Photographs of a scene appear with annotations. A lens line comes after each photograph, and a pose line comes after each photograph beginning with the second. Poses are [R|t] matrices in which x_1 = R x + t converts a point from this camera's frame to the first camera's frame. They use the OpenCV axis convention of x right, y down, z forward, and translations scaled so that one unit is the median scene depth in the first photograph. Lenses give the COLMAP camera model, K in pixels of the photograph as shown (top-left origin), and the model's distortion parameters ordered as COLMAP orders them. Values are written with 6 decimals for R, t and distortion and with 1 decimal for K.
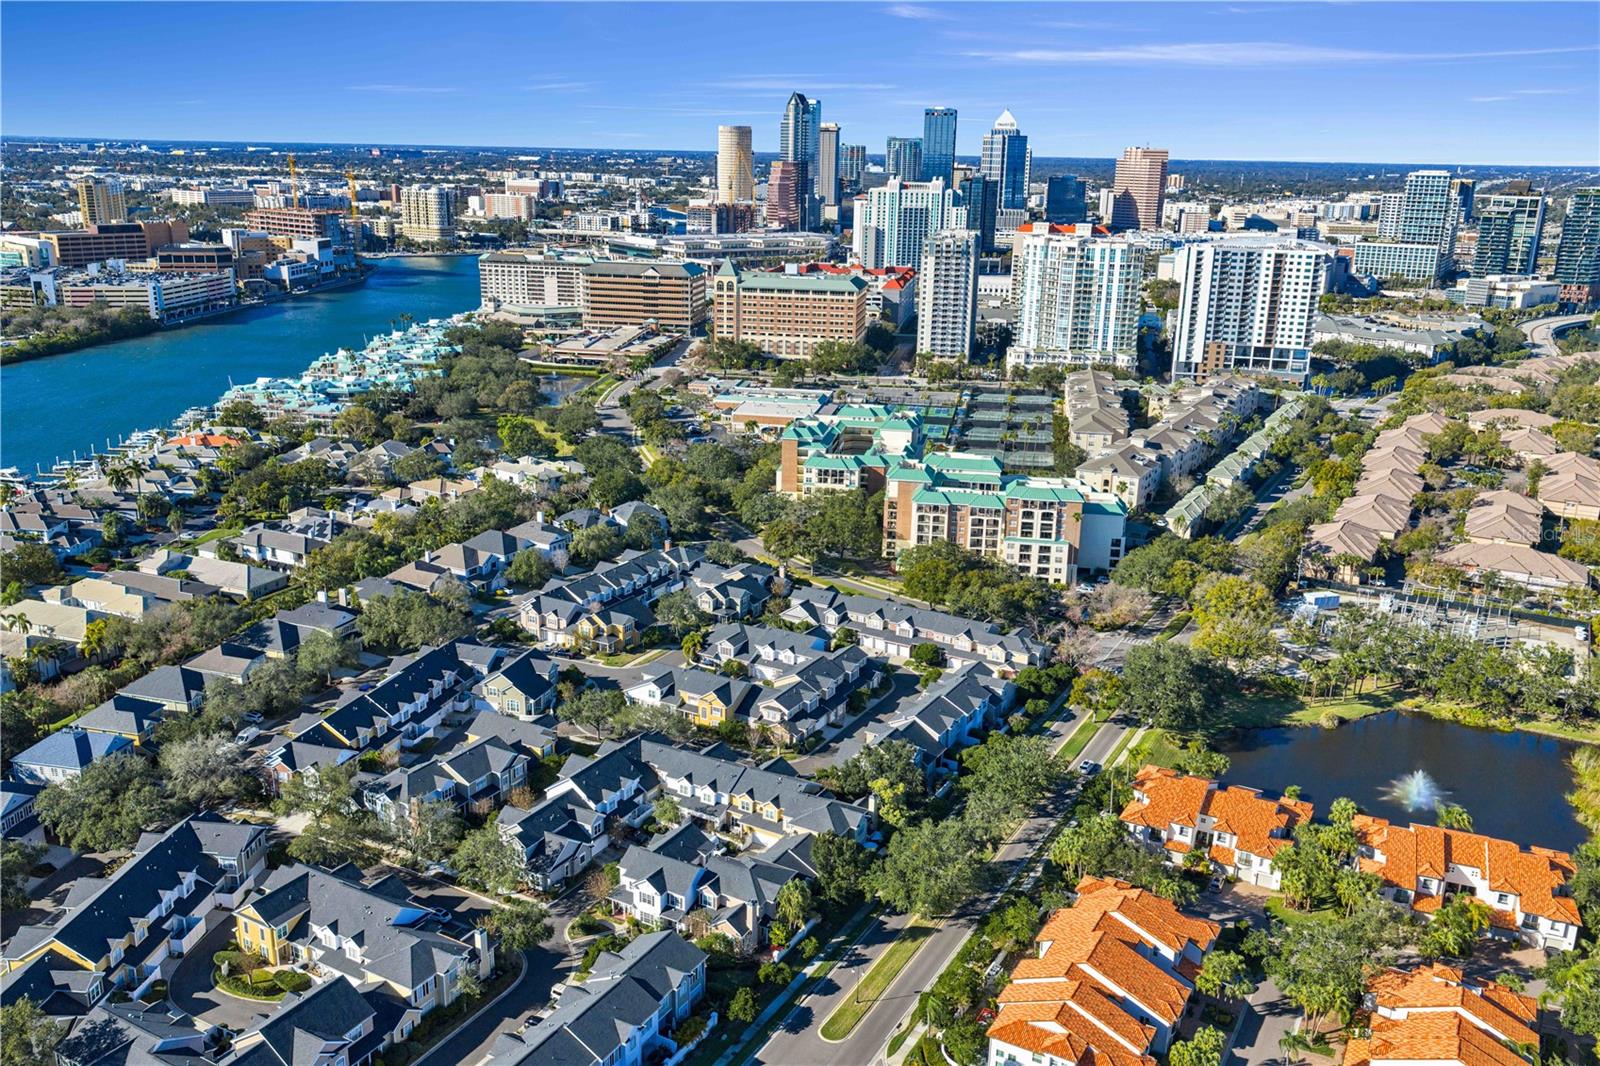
lens RADIAL K [[1305.8, 0, 800.0], [0, 1305.8, 533.0], [0, 0, 1]] dist [0.095463, -0.199573]
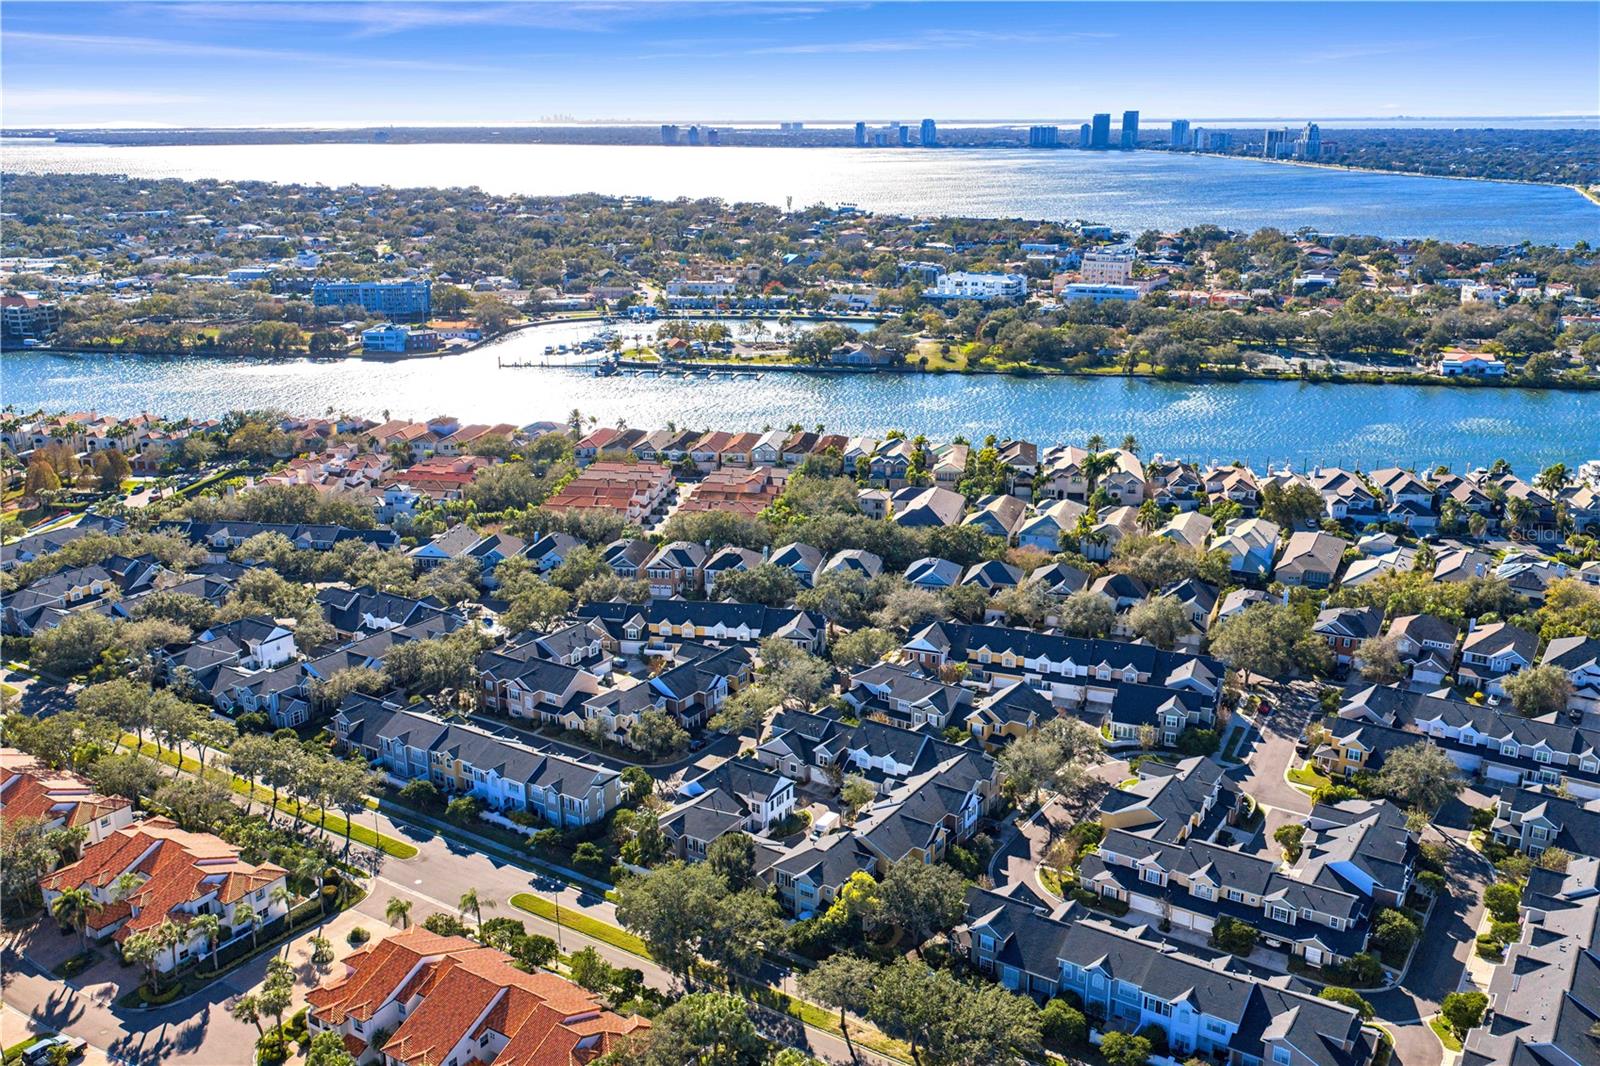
lens RADIAL K [[1388.6, 0, 800.0], [0, 1388.6, 533.0], [0, 0, 1]] dist [0.084245, -0.179153]
pose [[-0.066352, 0.270149, -0.960530, 0.459019], [-0.278830, 0.919280, 0.277809, -0.130569], [0.958045, 0.286258, 0.014330, 0.482000]]
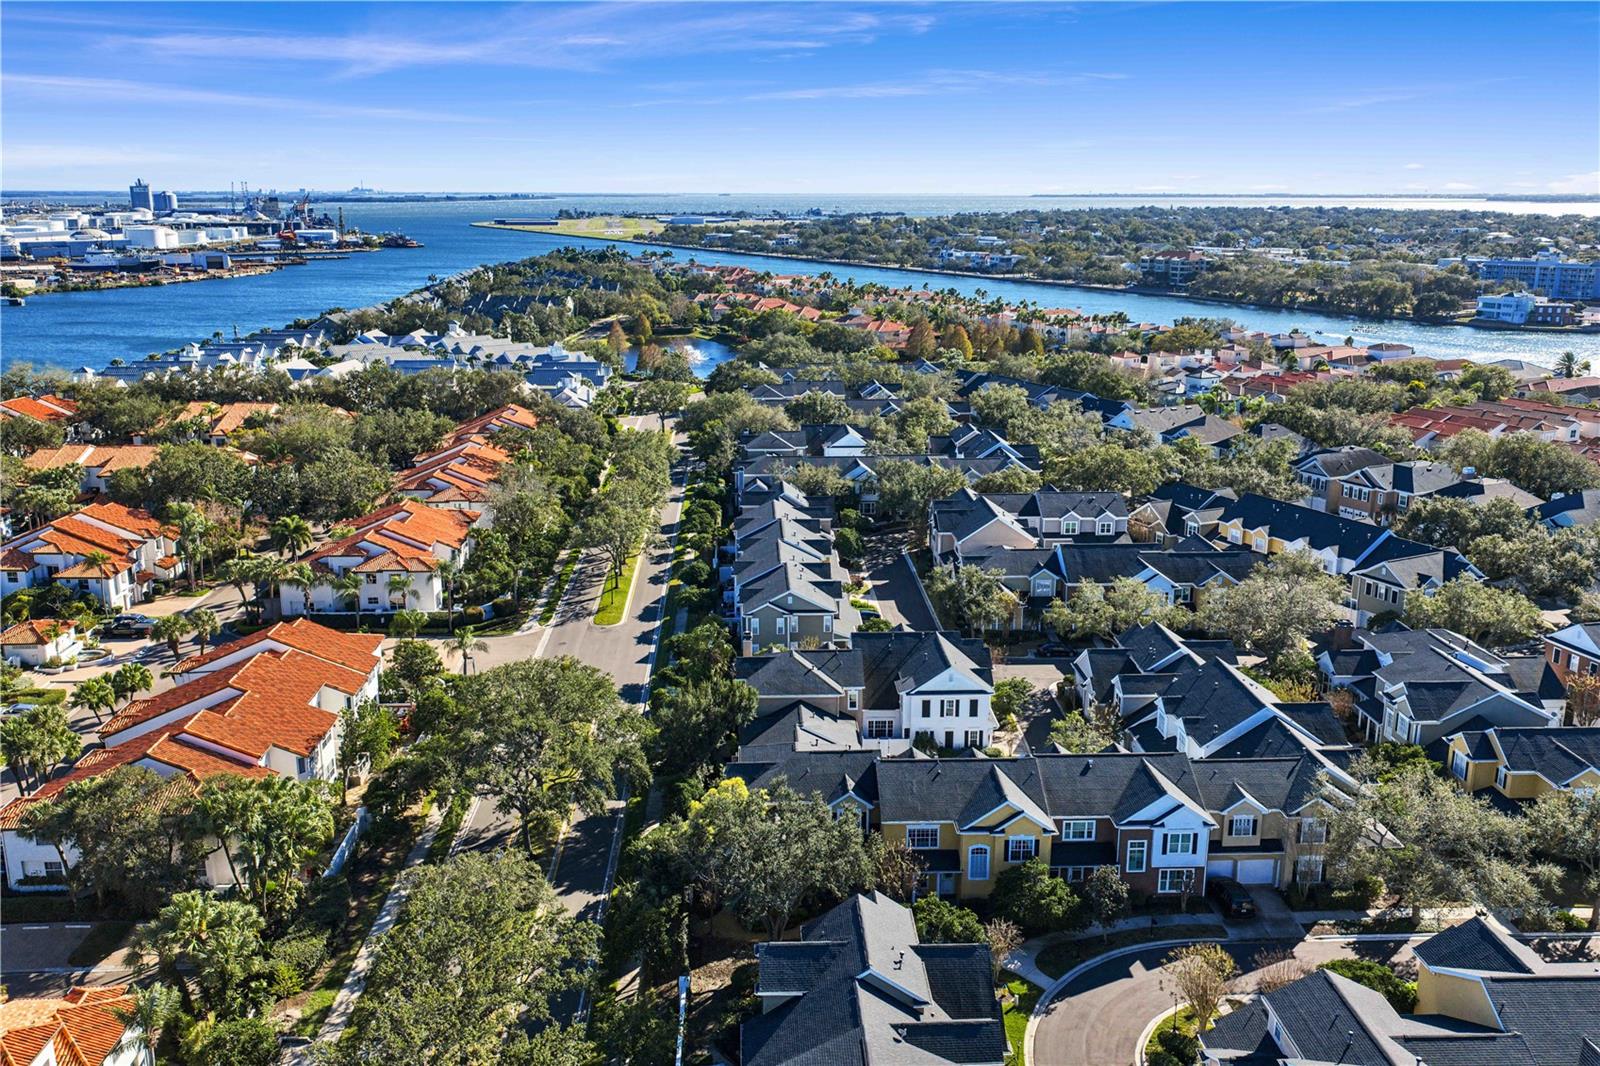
lens RADIAL K [[1348.4, 0, 800.0], [0, 1348.4, 533.0], [0, 0, 1]] dist [0.055752, -0.099919]
pose [[-0.848015, 0.113066, -0.517770, 0.145970], [-0.164263, 0.872789, 0.459627, -0.052573], [0.503872, 0.474821, -0.721566, 0.703475]]
